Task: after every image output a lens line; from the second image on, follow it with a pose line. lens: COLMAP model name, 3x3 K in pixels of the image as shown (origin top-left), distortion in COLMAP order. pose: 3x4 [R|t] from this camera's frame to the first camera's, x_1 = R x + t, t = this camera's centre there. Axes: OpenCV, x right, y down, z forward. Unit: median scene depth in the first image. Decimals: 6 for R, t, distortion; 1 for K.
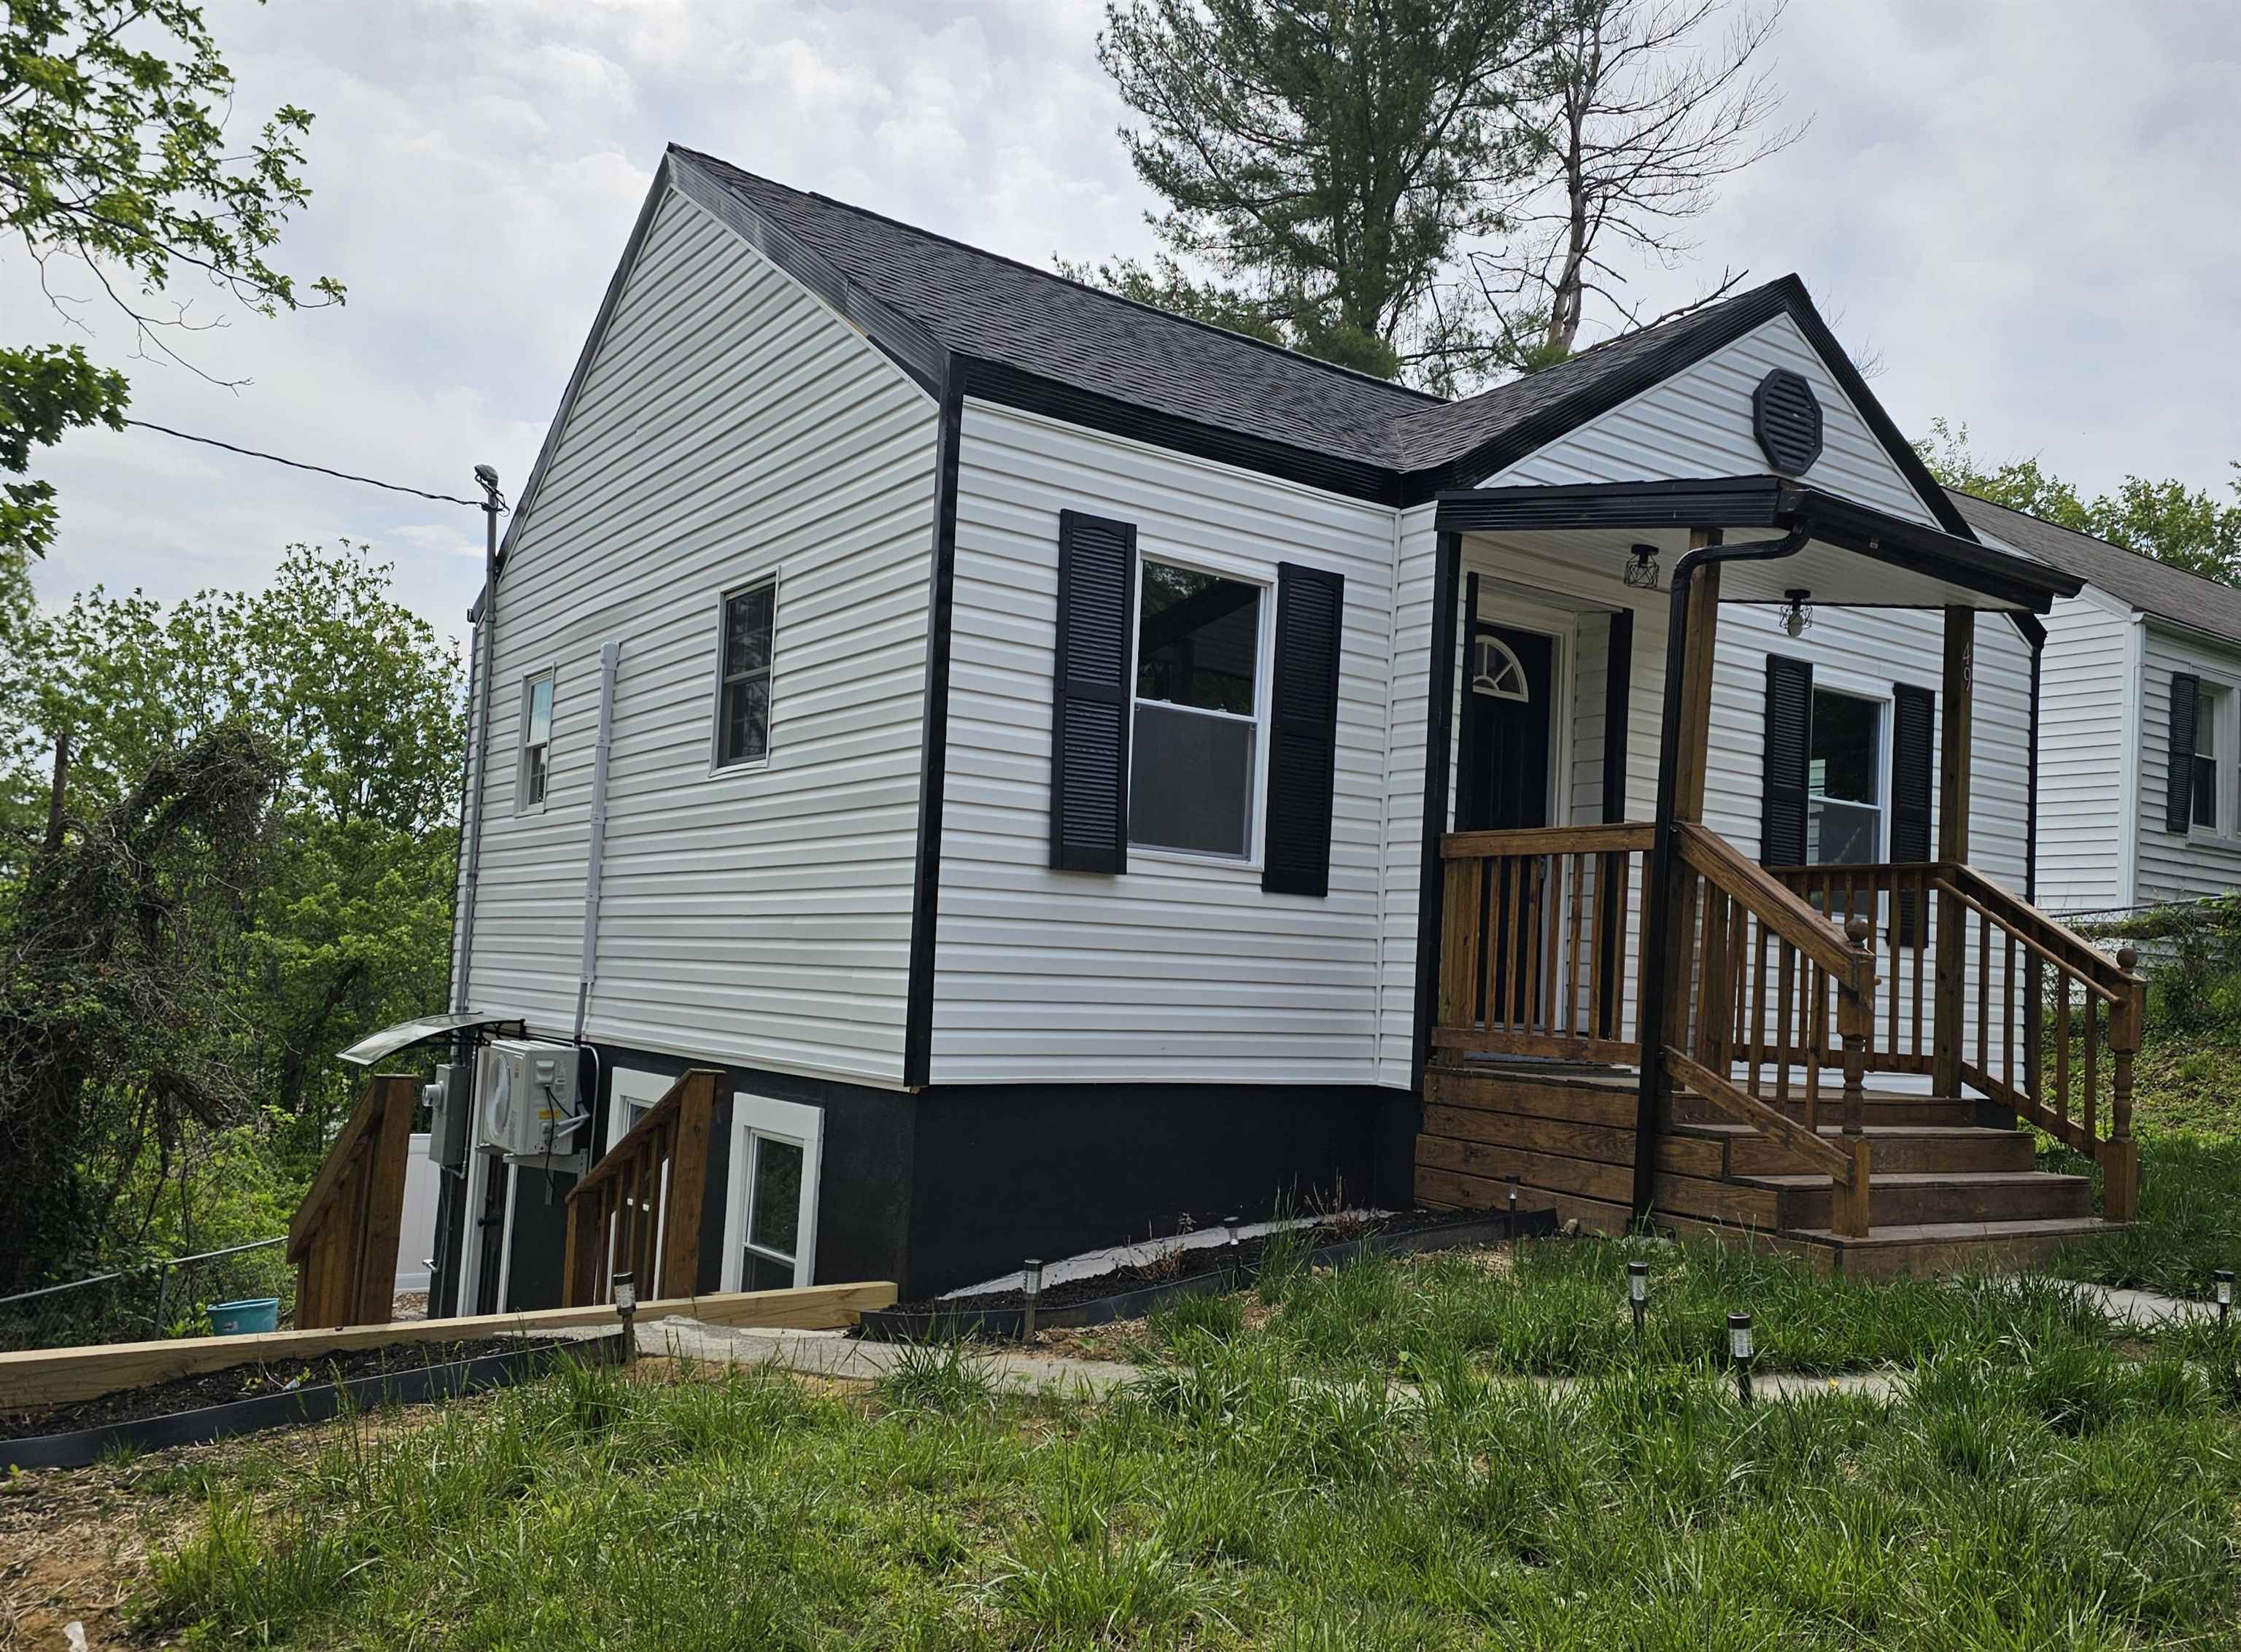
lens RADIAL K [[1803.0, 0, 1126.0], [0, 1803.0, 846.3], [0, 0, 1]] dist [0.014516, -0.031382]
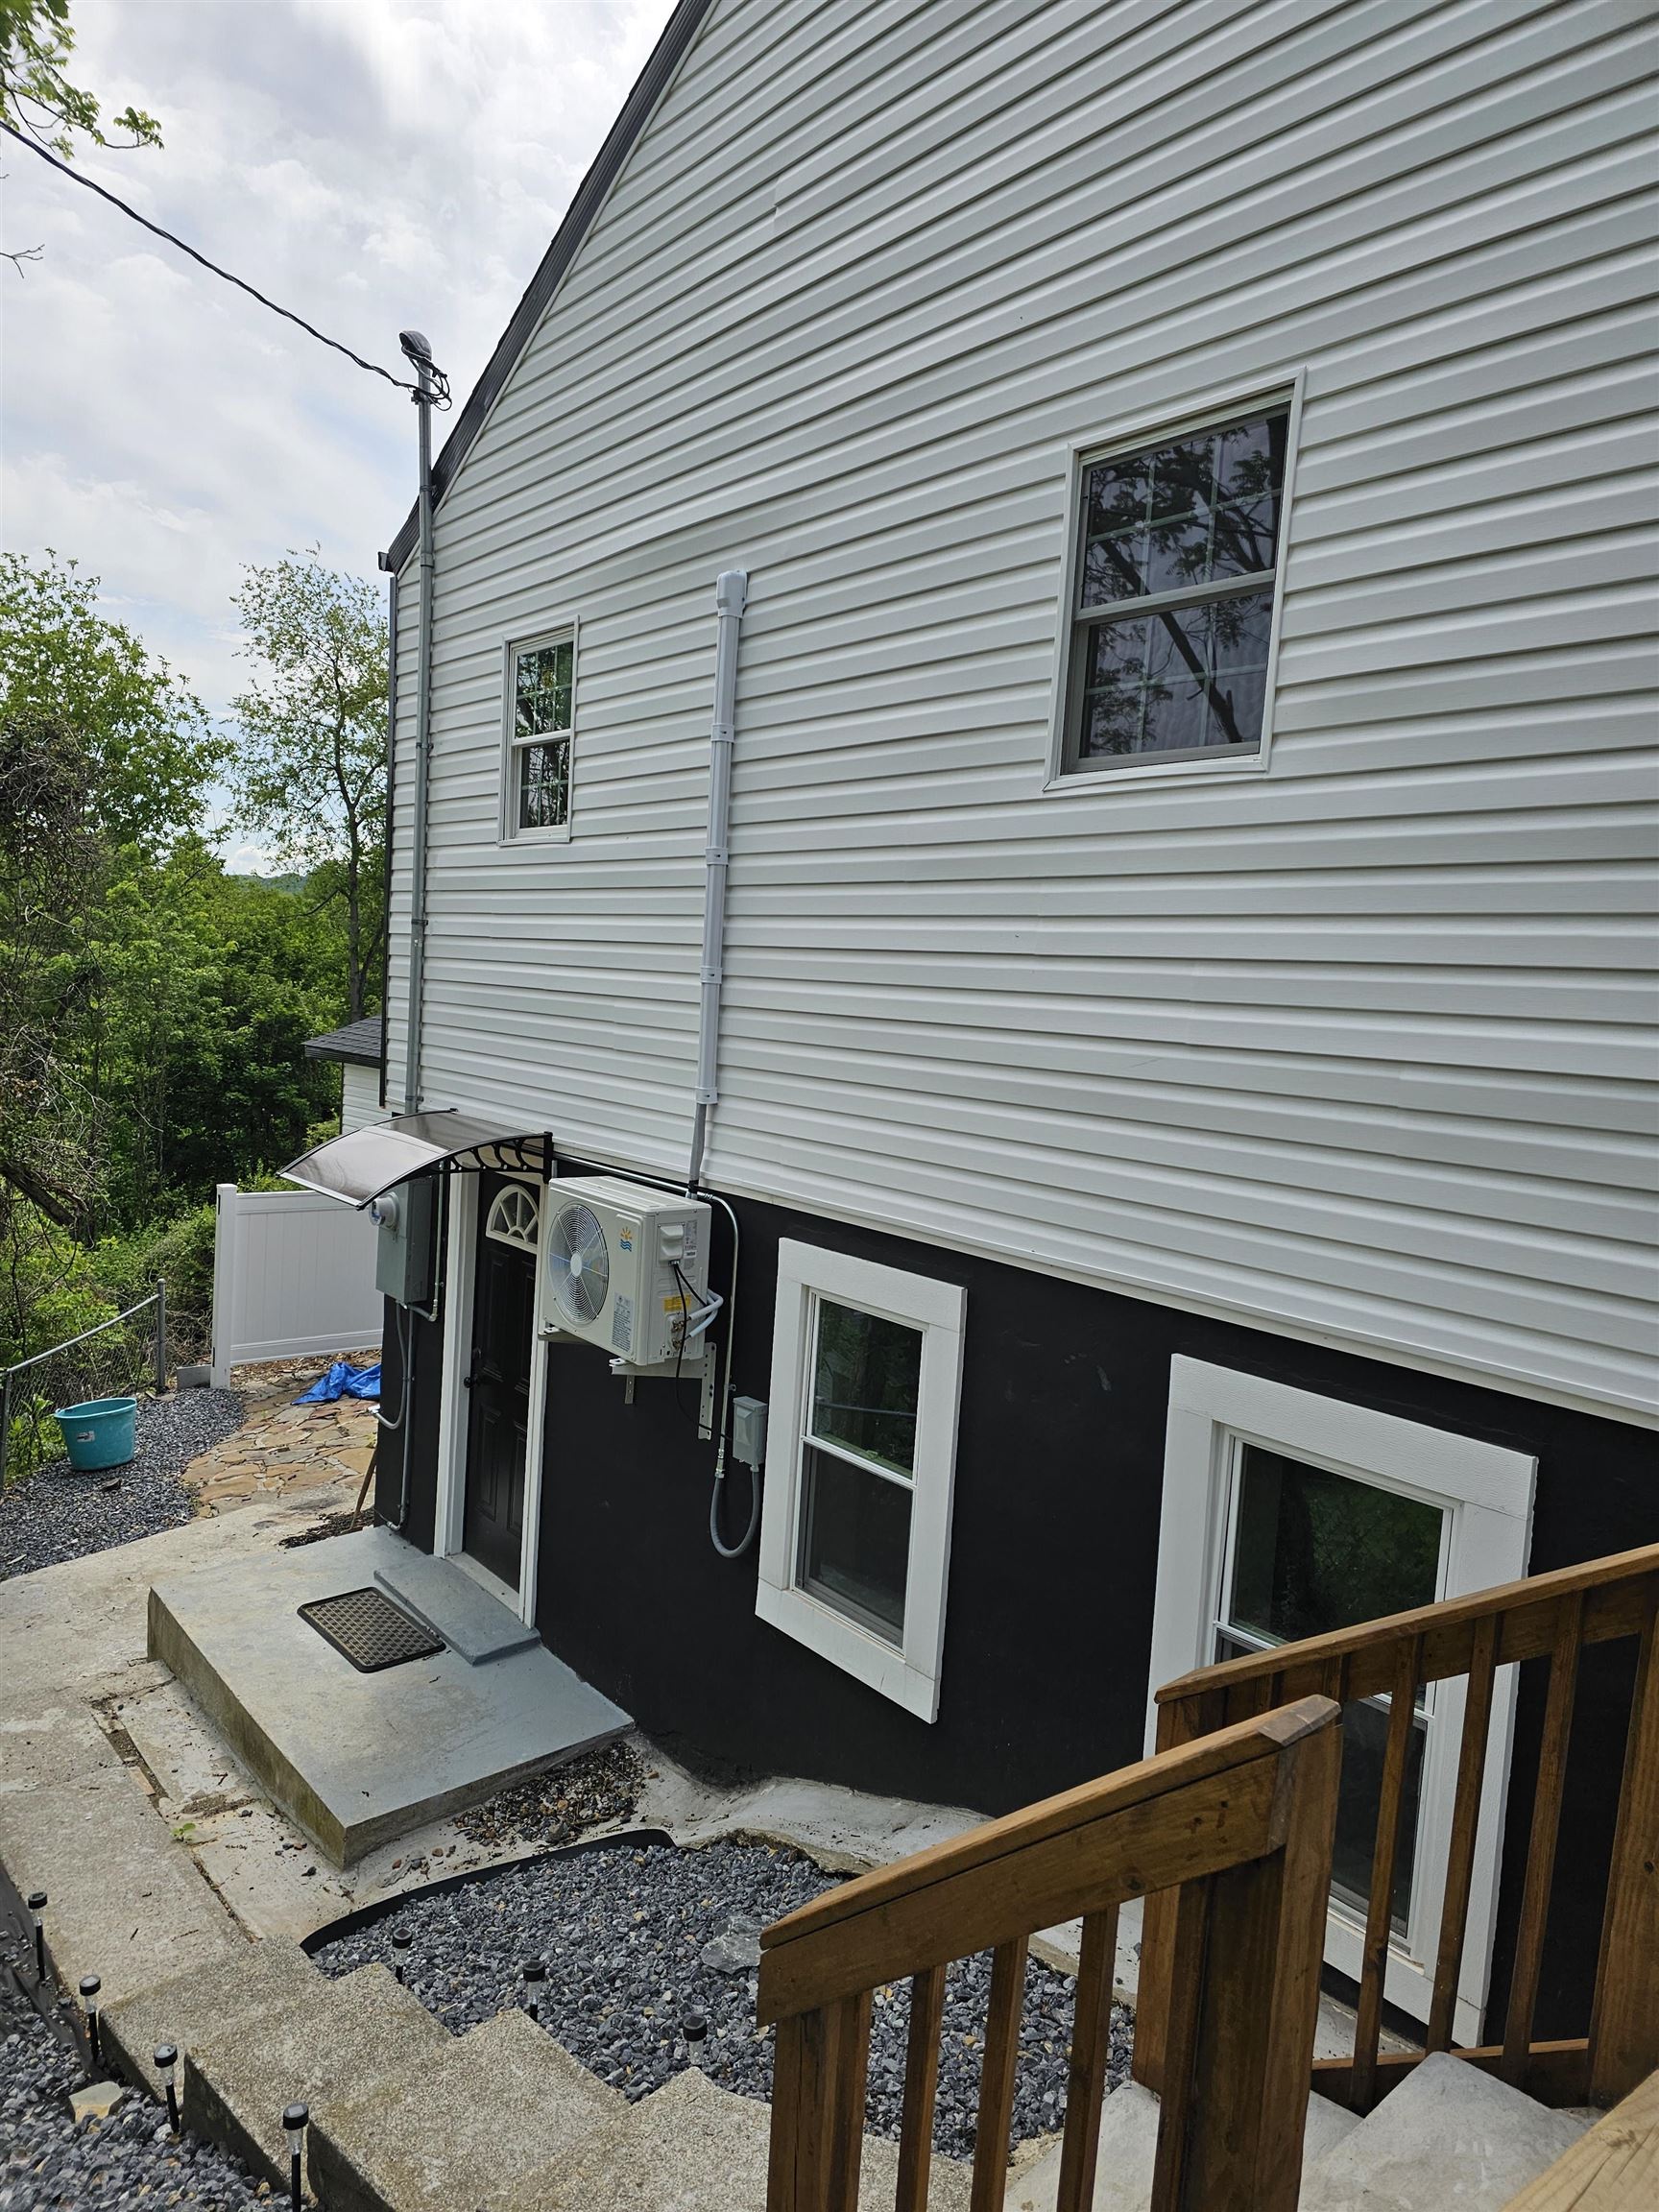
lens RADIAL K [[1478.0, 0, 831.8], [0, 1478.0, 1156.0], [0, 0, 1]] dist [0.058624, -0.050589]
pose [[0.997135, 0.014402, 0.074261, -0.290257], [-0.027745, 0.982921, 0.181924, -0.006620], [-0.070372, -0.183463, 0.980504, 0.447250]]
